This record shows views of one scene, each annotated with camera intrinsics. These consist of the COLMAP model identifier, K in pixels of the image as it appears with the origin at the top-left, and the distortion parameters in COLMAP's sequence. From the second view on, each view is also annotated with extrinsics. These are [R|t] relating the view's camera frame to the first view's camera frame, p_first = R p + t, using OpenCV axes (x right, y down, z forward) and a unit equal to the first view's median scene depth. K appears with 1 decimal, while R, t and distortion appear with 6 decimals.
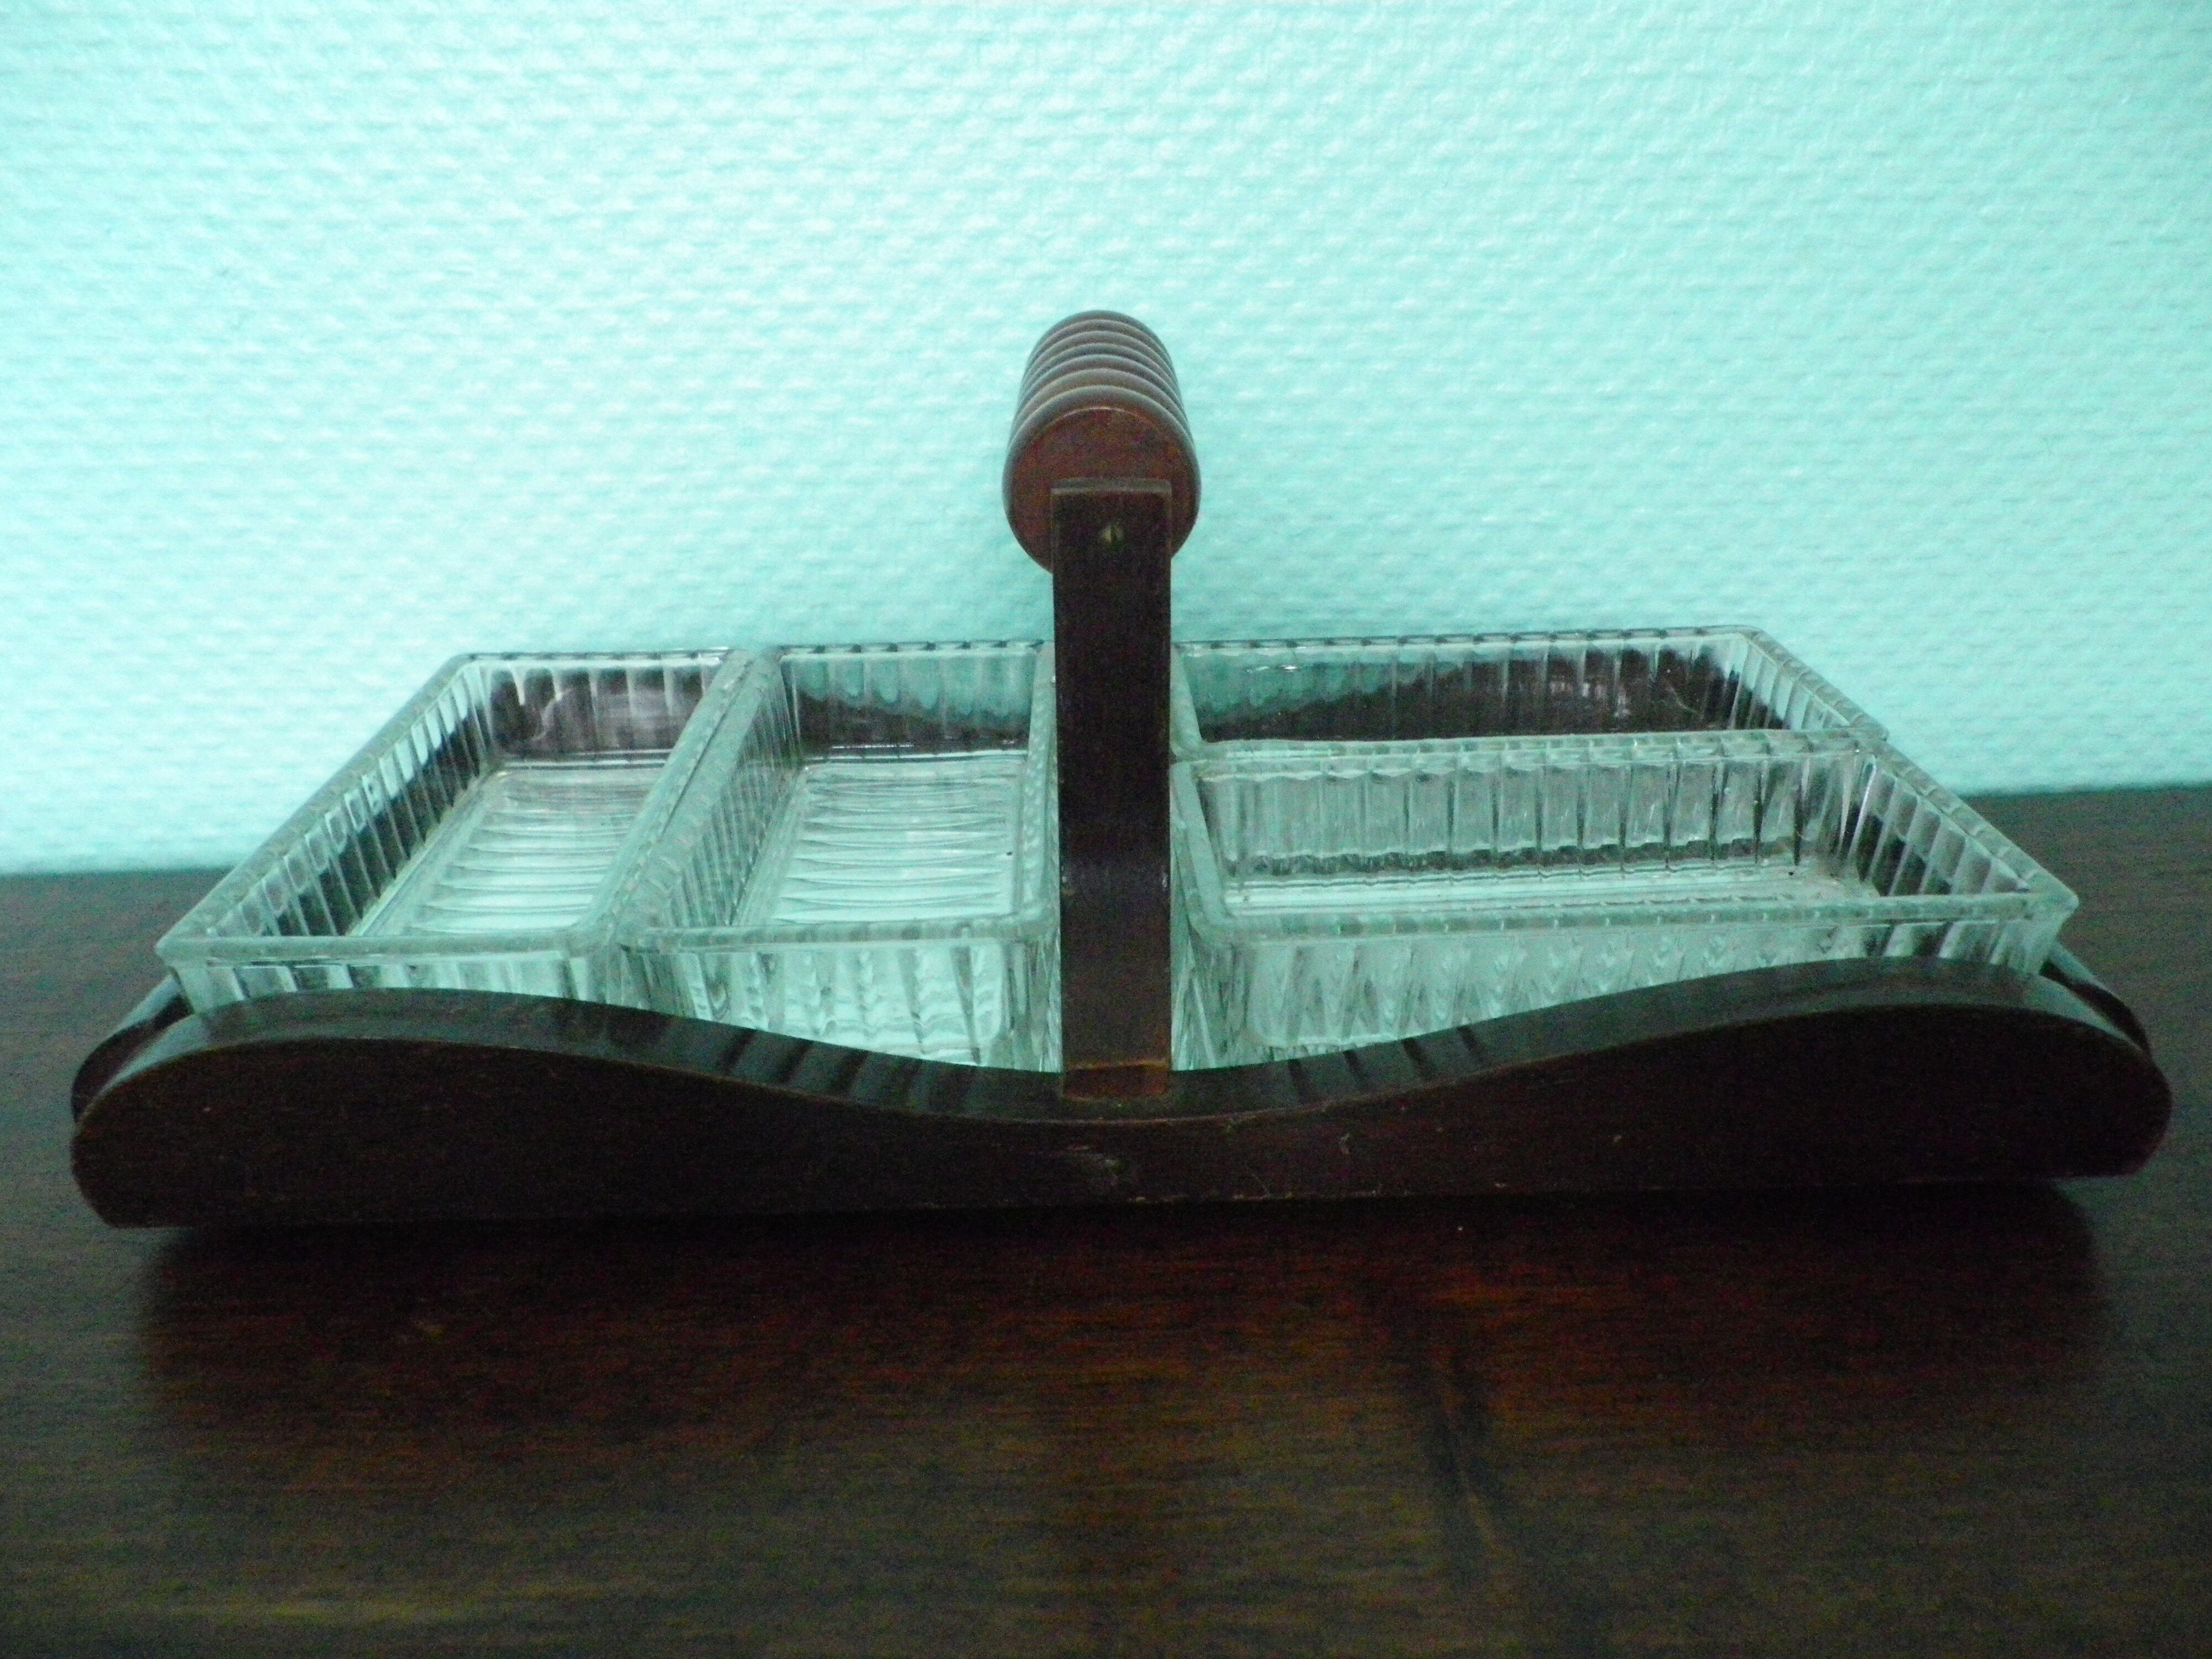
lens RADIAL K [[1676.1, 0, 1104.8], [0, 1676.1, 826.4], [0, 0, 1]] dist [0.007856, -0.010843]
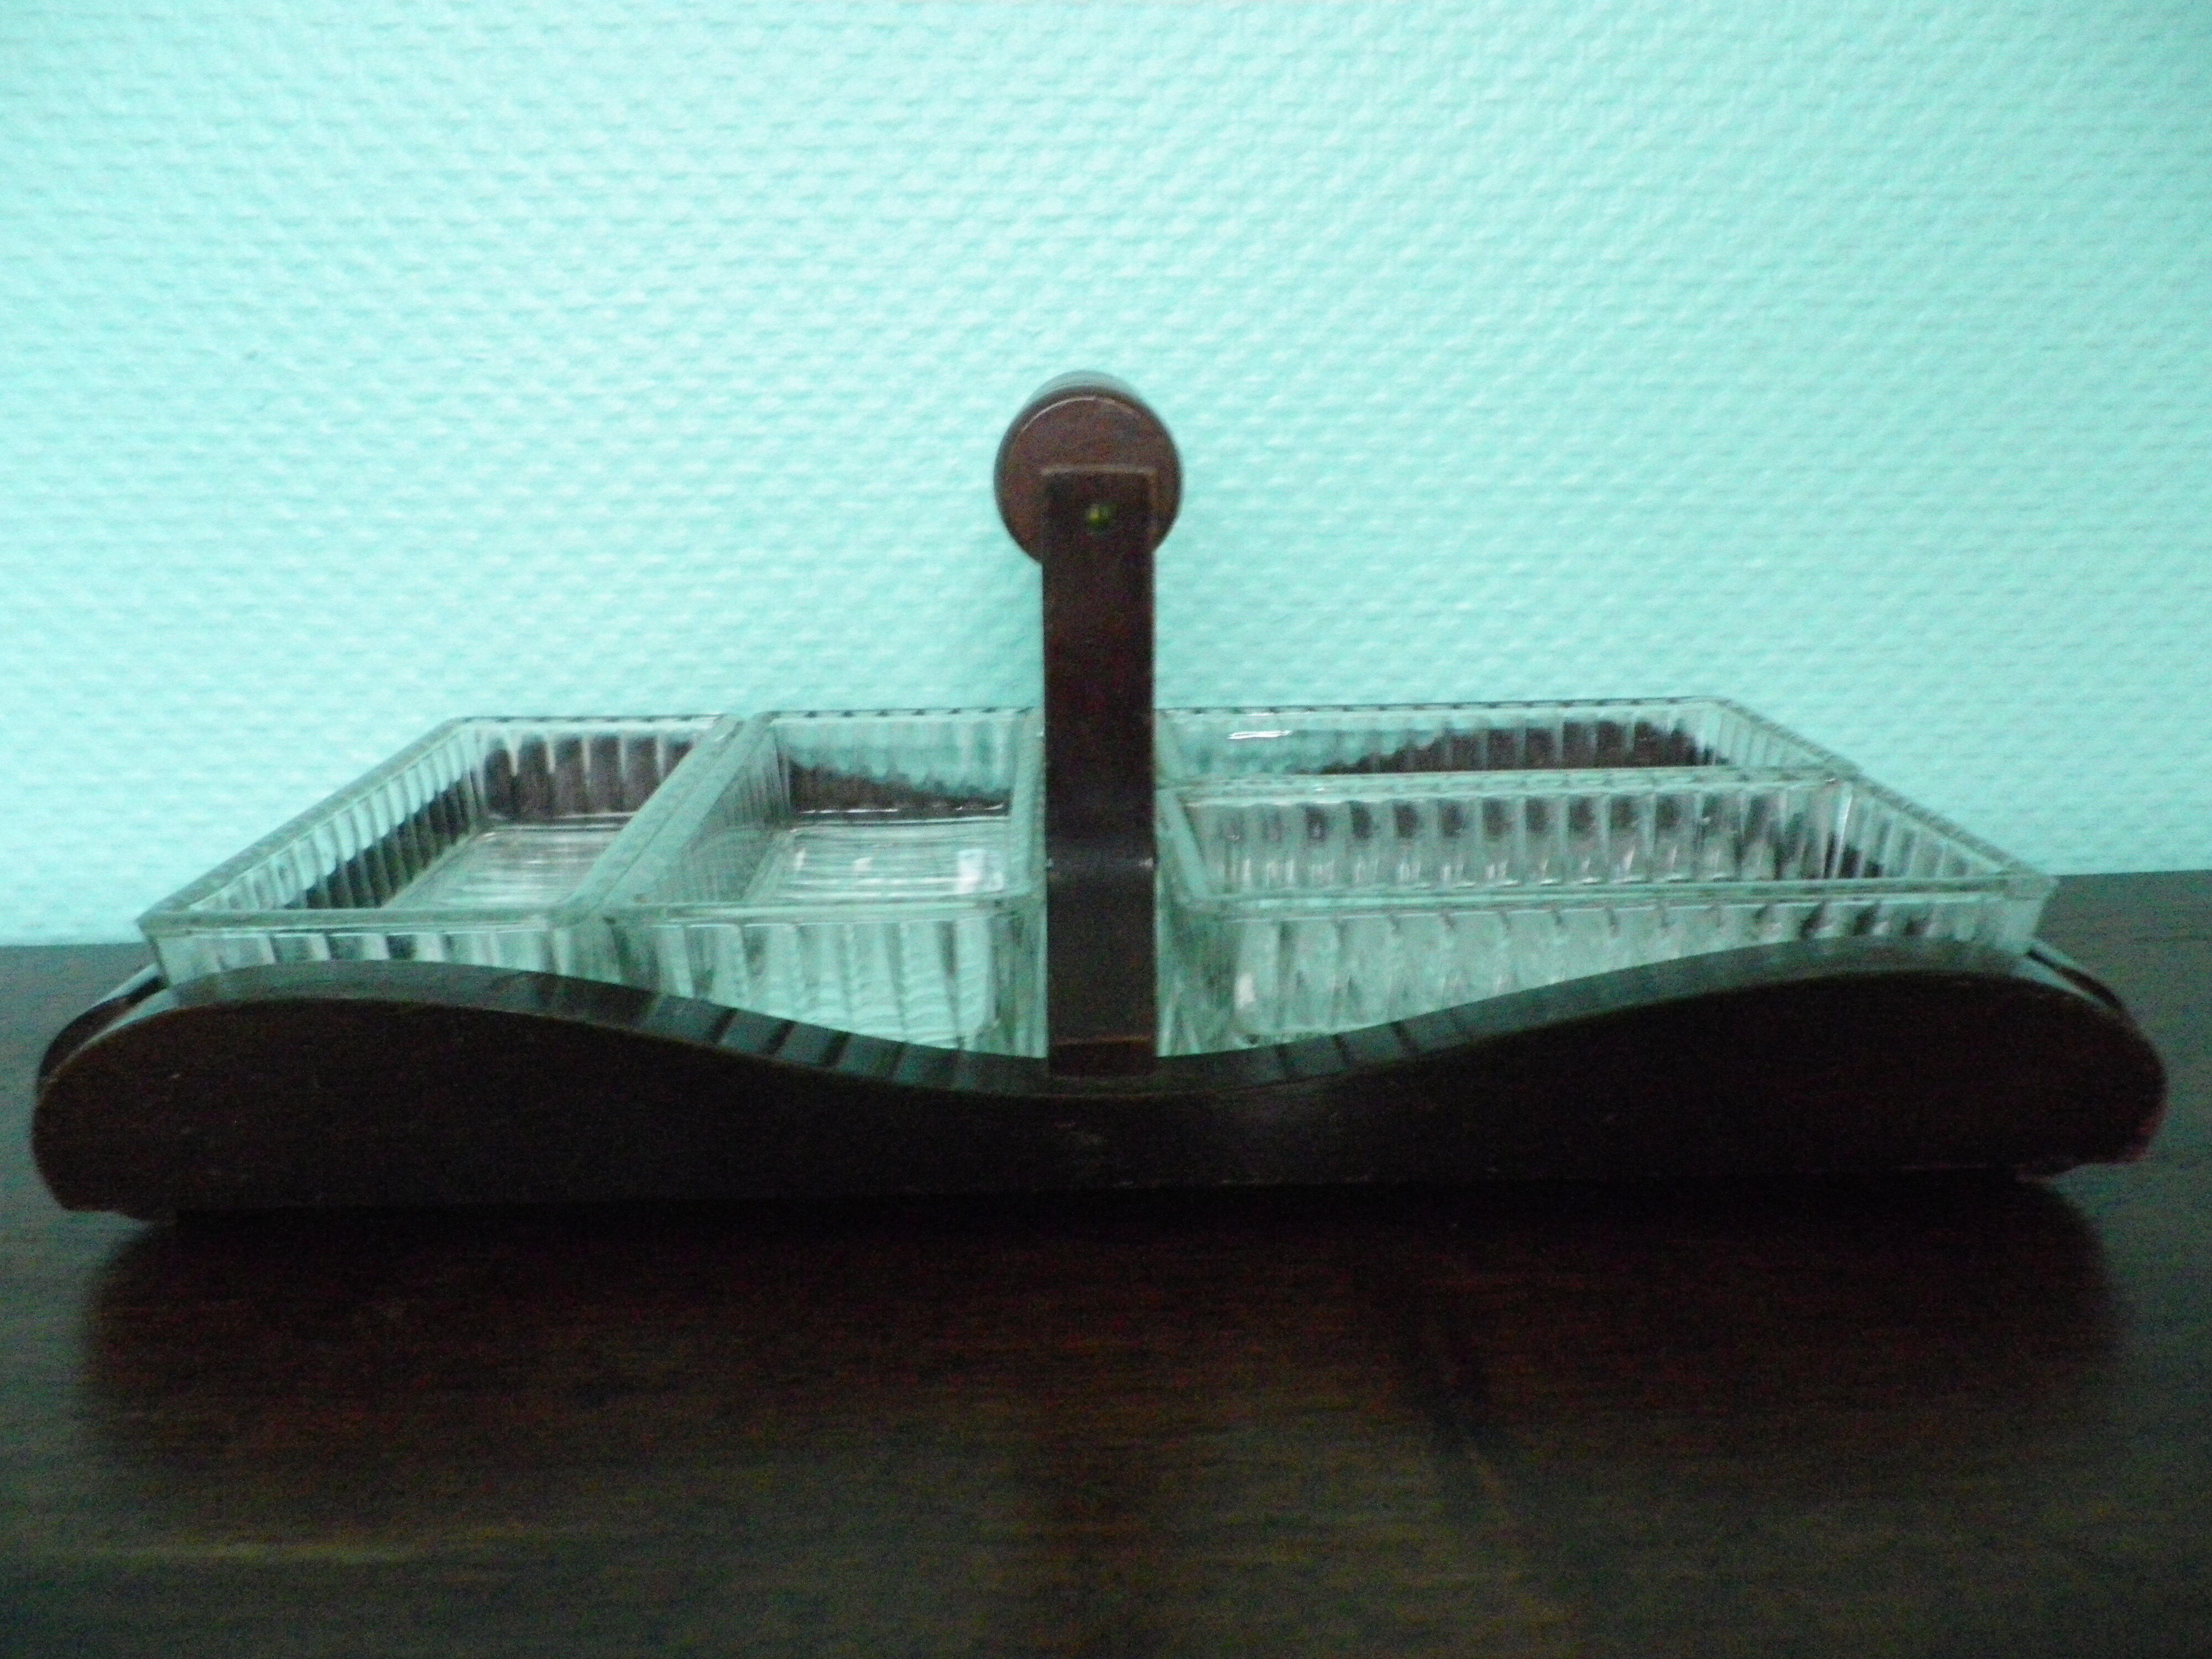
lens RADIAL K [[1676.1, 0, 1103.4], [0, 1676.1, 823.2], [0, 0, 1]] dist [0.007856, -0.010843]
pose [[0.999966, 0.002283, 0.007933, -0.000298], [-0.001103, 0.989323, -0.145738, 0.109757], [-0.008181, 0.145725, 0.989291, 0.001178]]
